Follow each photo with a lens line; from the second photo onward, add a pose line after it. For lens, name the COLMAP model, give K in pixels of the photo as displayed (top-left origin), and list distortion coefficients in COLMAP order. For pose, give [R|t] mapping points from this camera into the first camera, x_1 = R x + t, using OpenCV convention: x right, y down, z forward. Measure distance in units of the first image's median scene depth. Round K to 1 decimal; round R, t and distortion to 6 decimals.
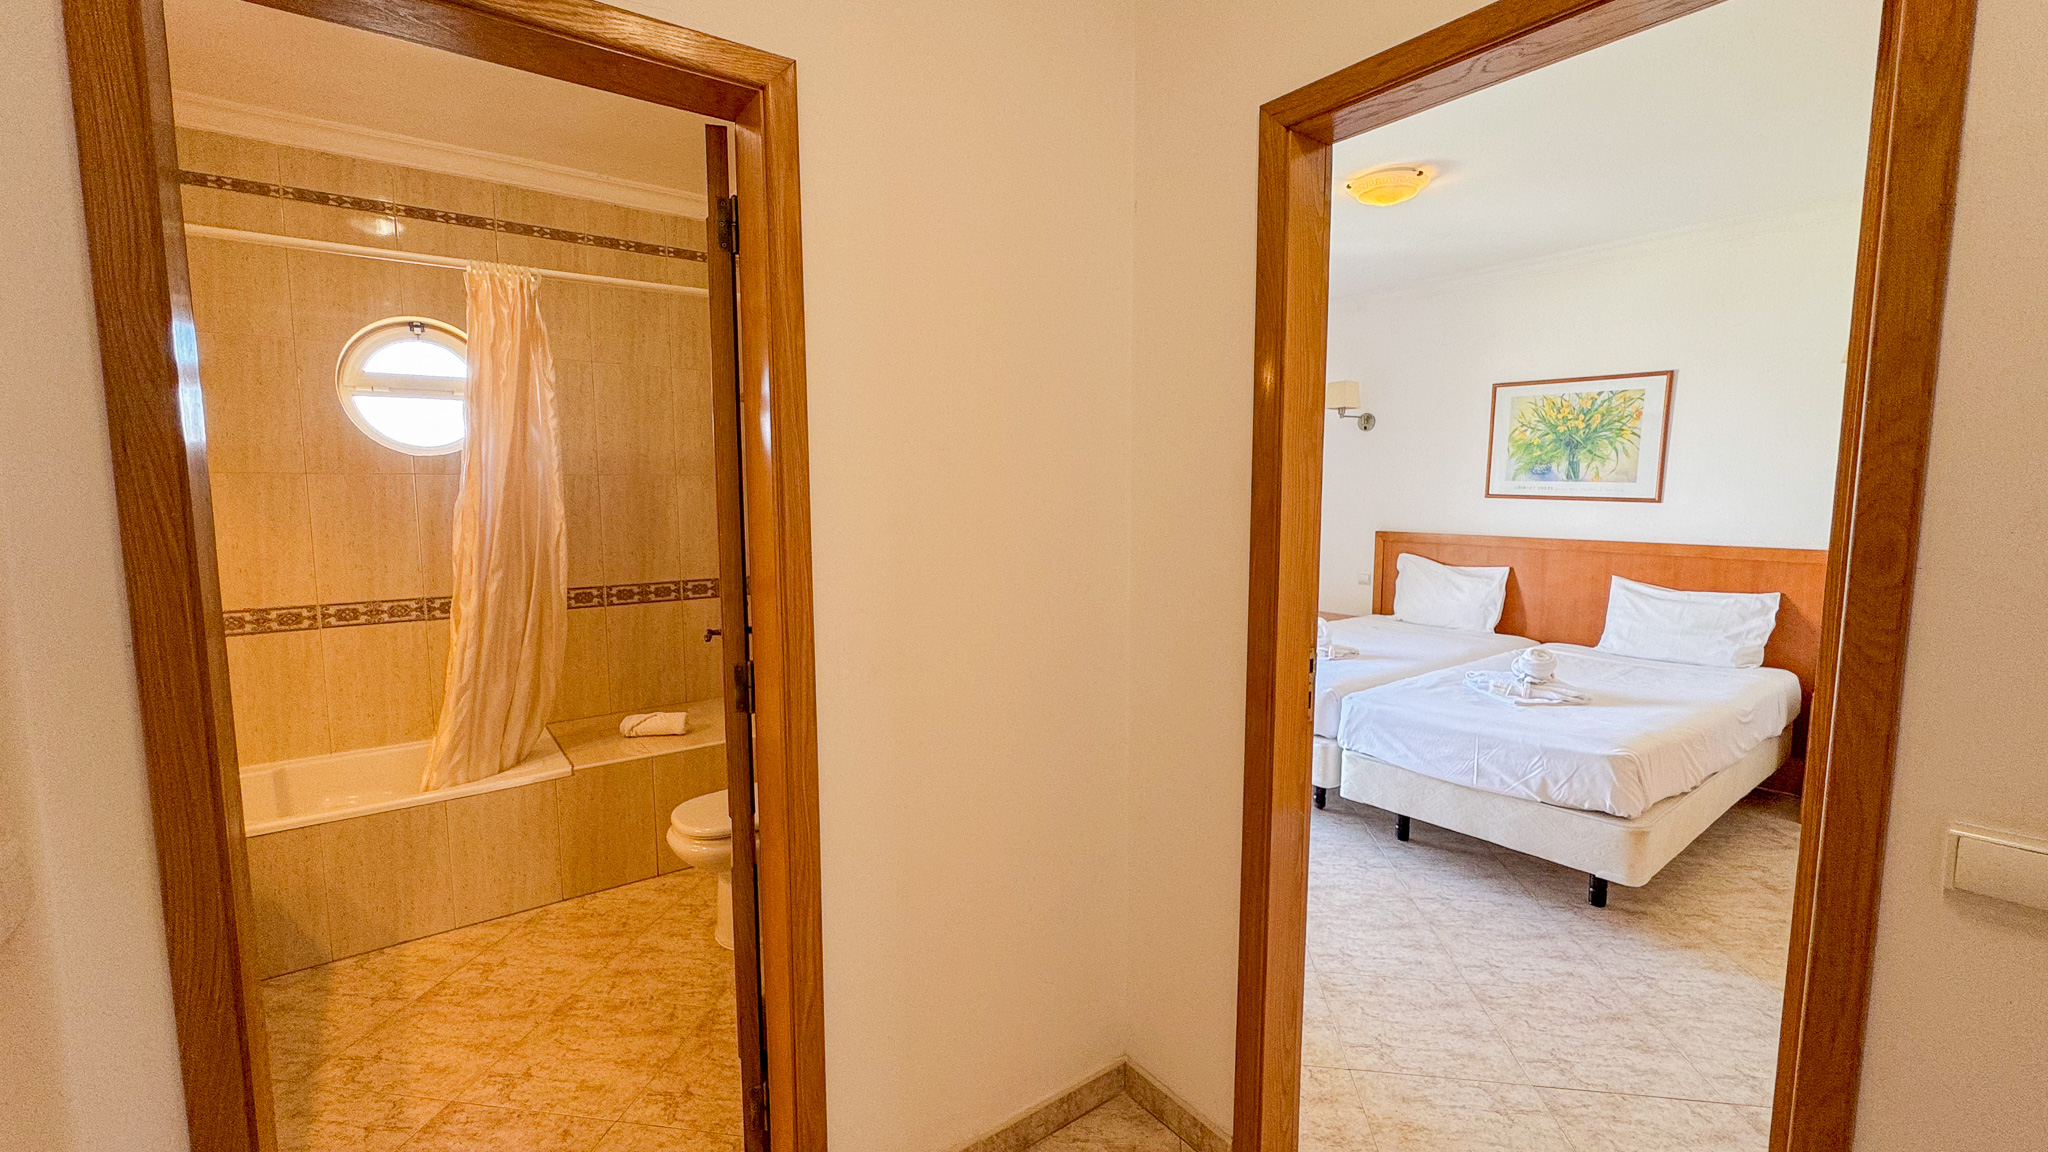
lens RADIAL K [[850.1, 0, 1018.9], [0, 850.1, 575.3], [0, 0, 1]] dist [0.000778, 0.000166]
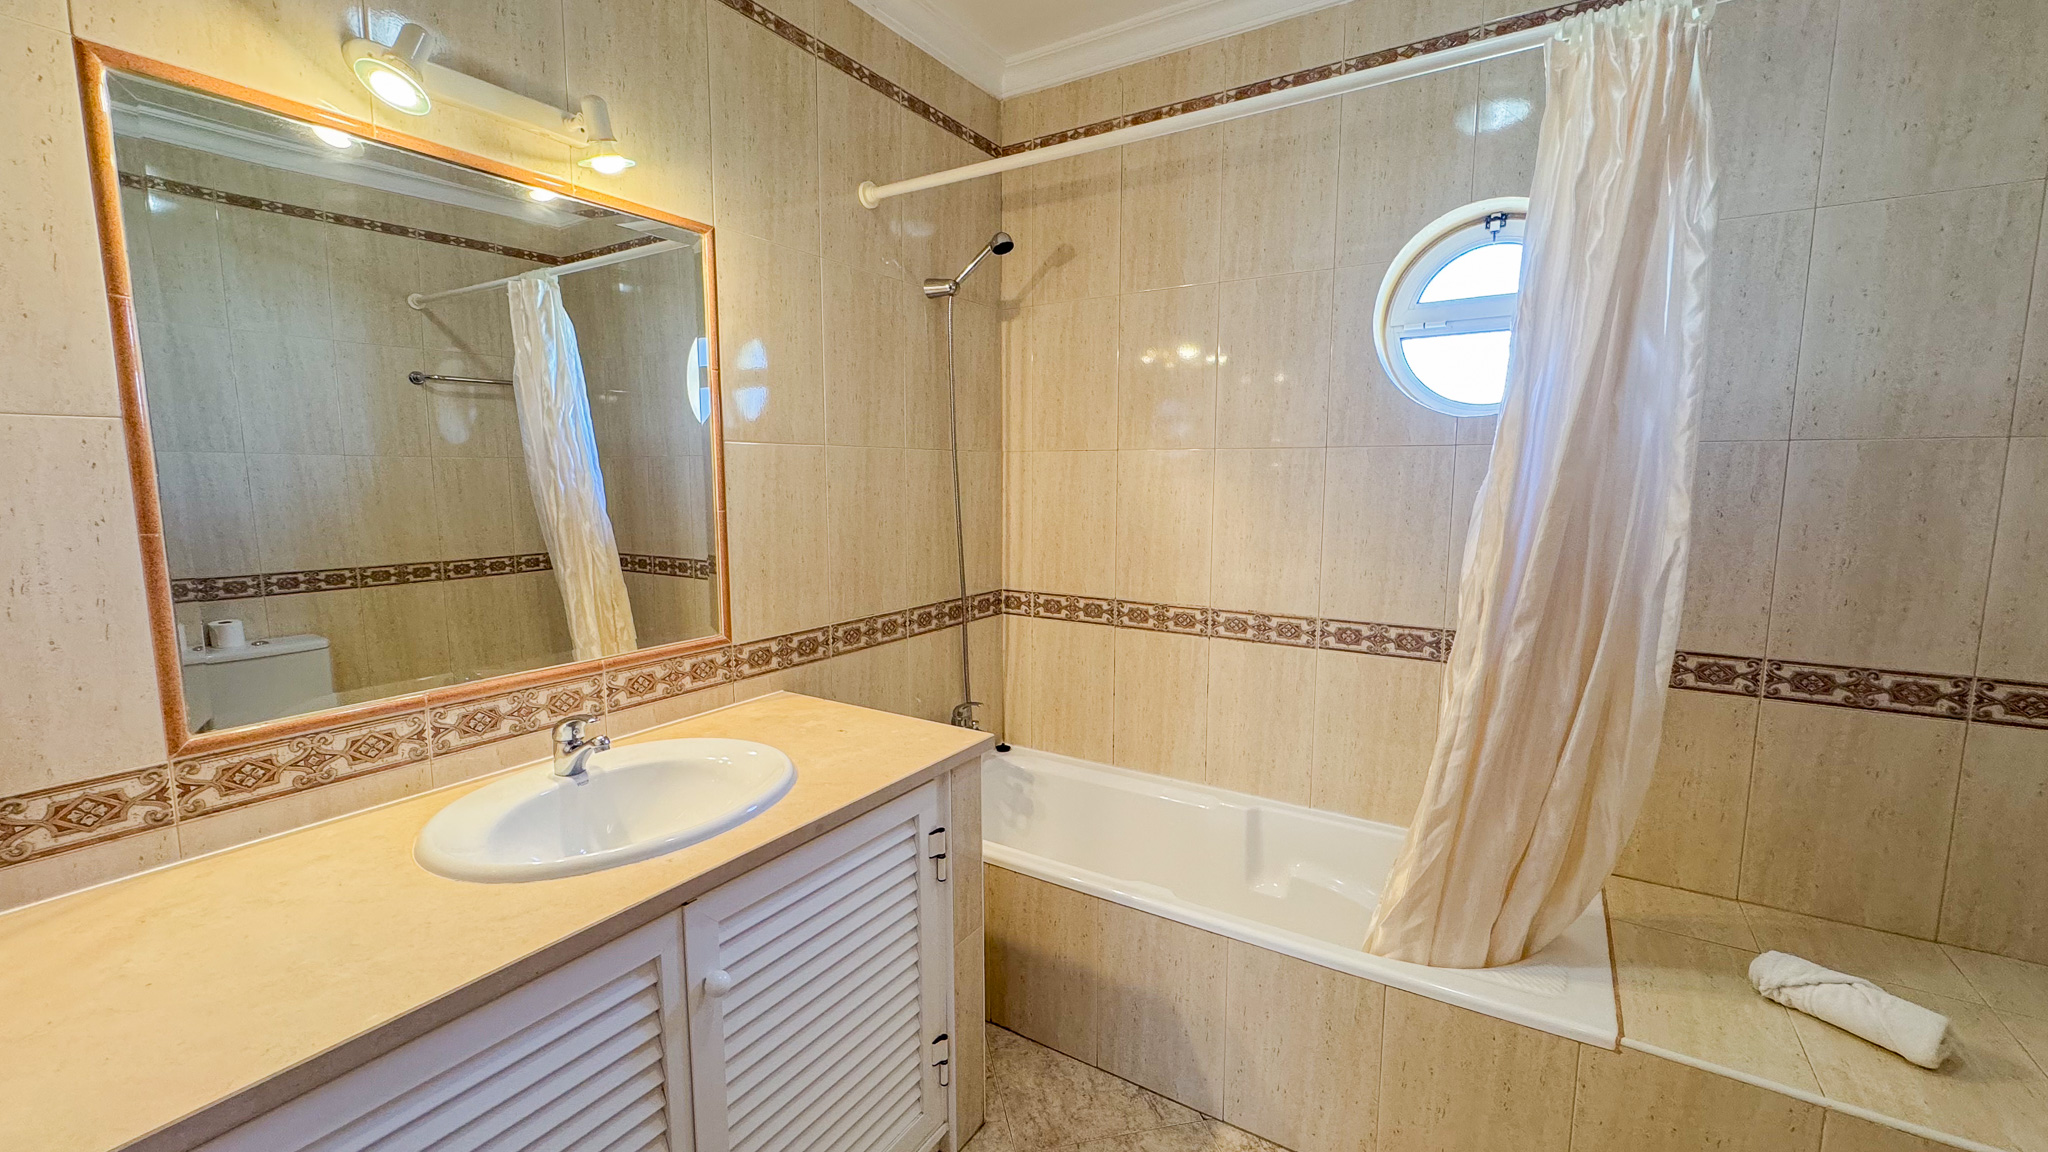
lens RADIAL K [[828.5, 0, 1024.0], [0, 828.5, 576.0], [0, 0, 1]] dist [-0.001064, -0.000121]
pose [[0.366334, 0.119519, -0.922776, -0.201027], [-0.097563, 0.991184, 0.089647, -0.038233], [0.925354, 0.057188, 0.374765, 0.404954]]
